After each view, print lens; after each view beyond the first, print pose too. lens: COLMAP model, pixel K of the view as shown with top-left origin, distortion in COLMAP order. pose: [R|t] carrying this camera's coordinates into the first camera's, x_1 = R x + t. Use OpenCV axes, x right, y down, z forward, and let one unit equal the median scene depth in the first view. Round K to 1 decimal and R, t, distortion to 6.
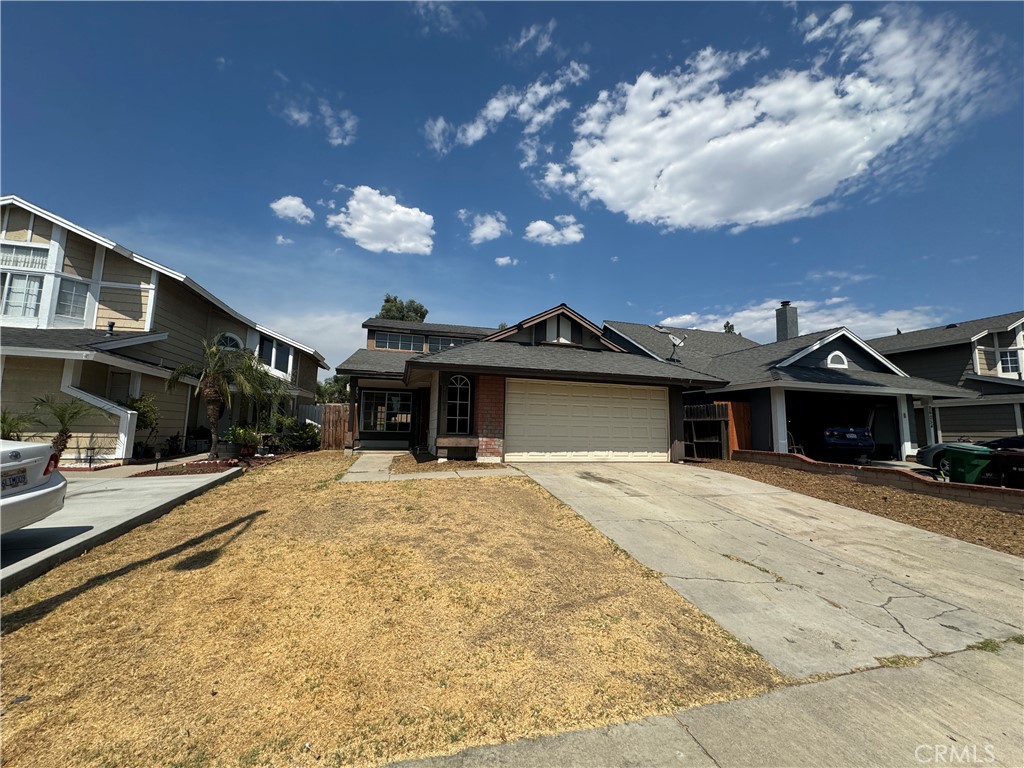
lens RADIAL K [[409.9, 0, 510.1], [0, 409.9, 380.9], [0, 0, 1]] dist [-0.003306, 0.000931]
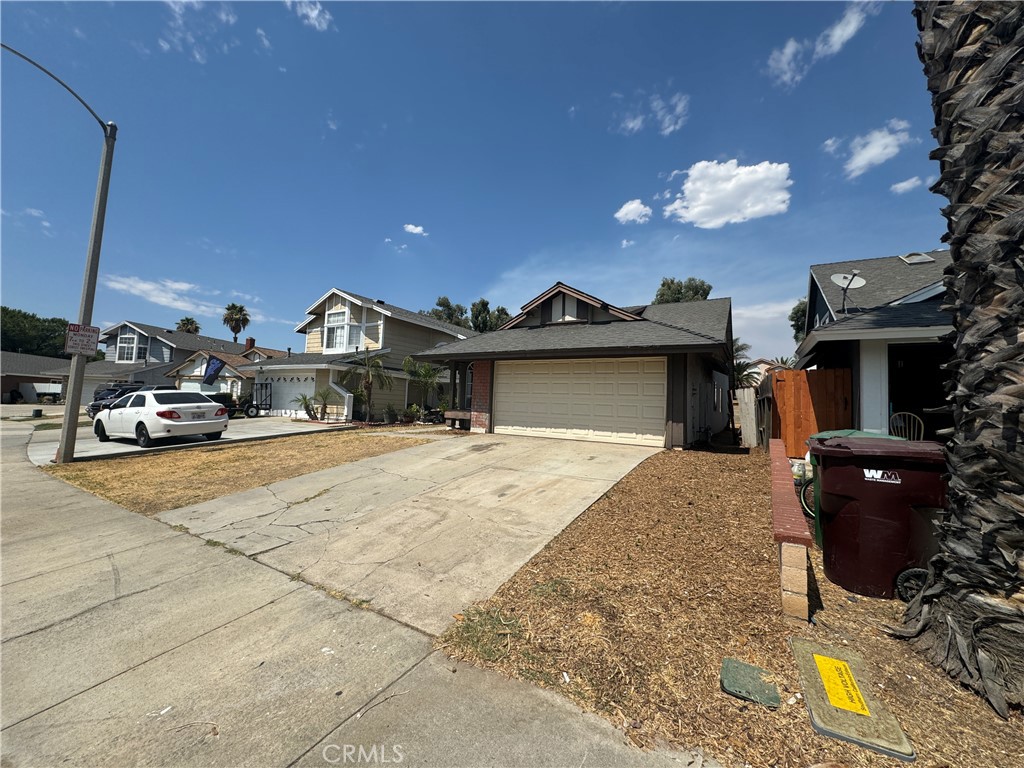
lens RADIAL K [[409.9, 0, 509.4], [0, 409.9, 376.1], [0, 0, 1]] dist [-0.003306, 0.000931]
pose [[0.687545, -0.047091, -0.724613, 0.522460], [0.060637, 0.998133, -0.007331, 0.028211], [0.723605, -0.038898, 0.689117, 0.143628]]
